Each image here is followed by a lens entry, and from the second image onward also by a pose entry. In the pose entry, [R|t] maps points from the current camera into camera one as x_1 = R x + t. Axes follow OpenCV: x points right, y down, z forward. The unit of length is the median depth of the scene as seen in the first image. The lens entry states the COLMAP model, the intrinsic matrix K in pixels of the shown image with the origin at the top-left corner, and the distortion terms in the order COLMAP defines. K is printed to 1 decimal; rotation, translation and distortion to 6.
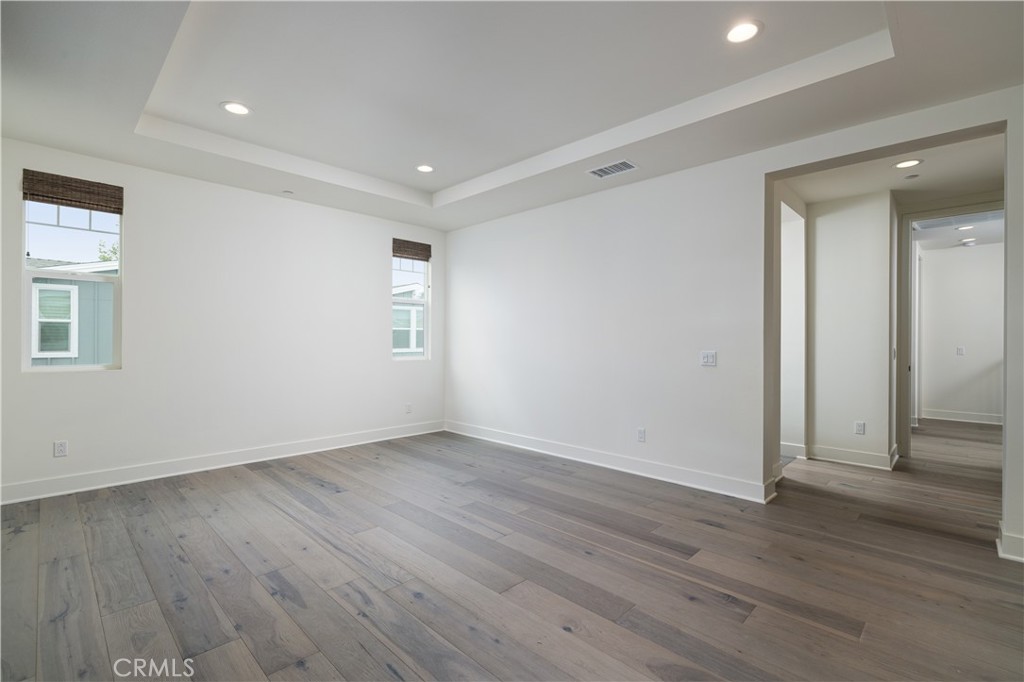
lens RADIAL K [[463.4, 0, 510.6], [0, 463.4, 336.1], [0, 0, 1]] dist [-0.004767, -0.000037]
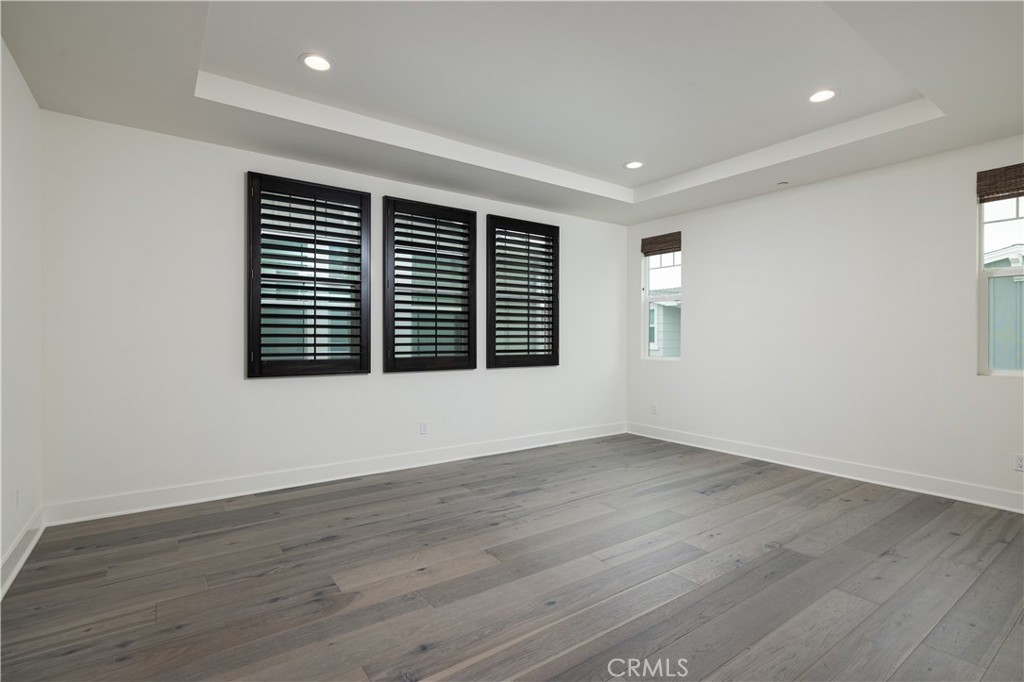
lens RADIAL K [[488.3, 0, 509.3], [0, 488.3, 344.1], [0, 0, 1]] dist [-0.008584, 0.001749]
pose [[-0.174280, 0.006239, -0.984676, 0.833160], [0.004339, 0.999975, 0.005568, 0.010496], [0.984687, -0.003302, -0.174303, 0.887179]]
